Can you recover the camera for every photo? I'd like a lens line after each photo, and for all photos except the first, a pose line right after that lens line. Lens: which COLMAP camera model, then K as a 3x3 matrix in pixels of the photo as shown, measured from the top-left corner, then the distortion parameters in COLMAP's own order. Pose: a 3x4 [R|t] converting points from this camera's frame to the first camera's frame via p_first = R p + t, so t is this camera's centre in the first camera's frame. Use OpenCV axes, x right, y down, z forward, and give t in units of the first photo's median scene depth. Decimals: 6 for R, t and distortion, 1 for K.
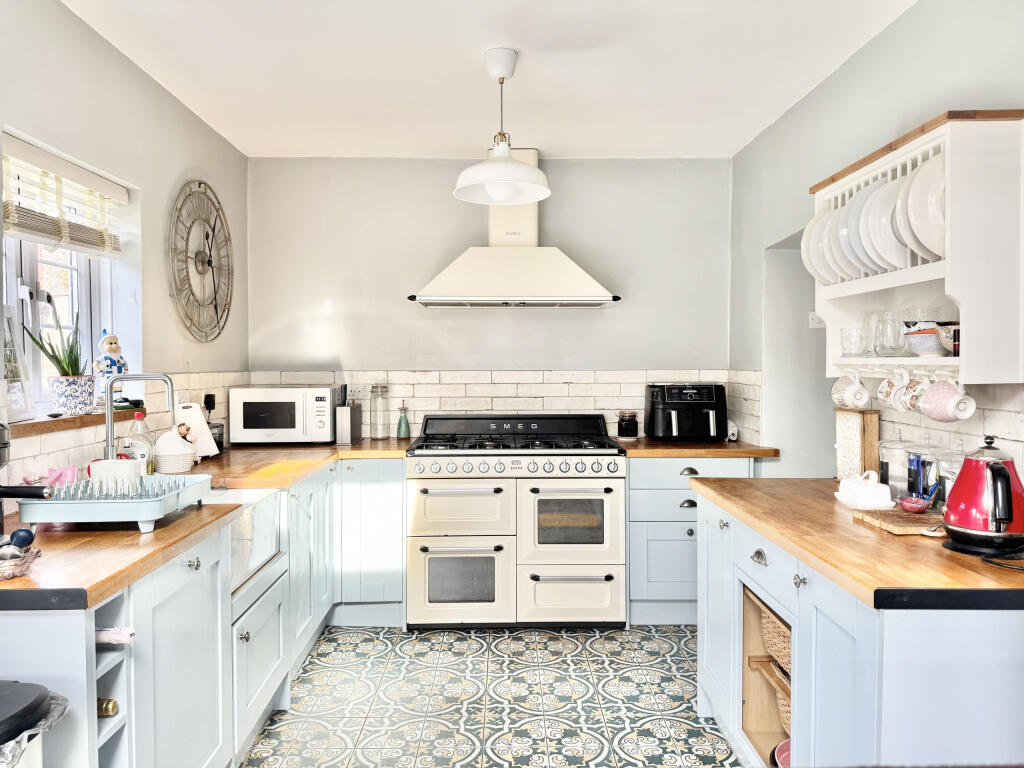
lens RADIAL K [[720.5, 0, 512.0], [0, 720.5, 384.0], [0, 0, 1]] dist [0.083036, -0.125355]
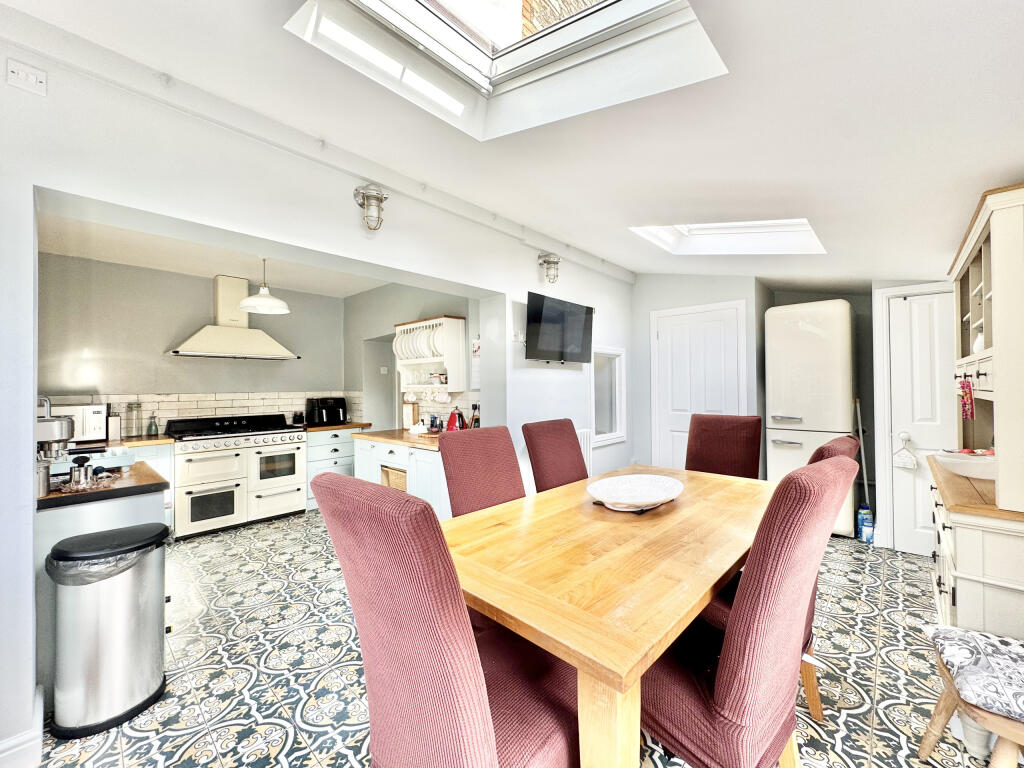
lens RADIAL K [[404.1, 0, 515.9], [0, 404.1, 382.4], [0, 0, 1]] dist [-0.000719, -0.000109]
pose [[0.689730, 0.000818, 0.724066, -0.284874], [0.032292, 0.998970, -0.031890, 0.012973], [-0.723346, 0.045376, 0.688993, -0.288200]]
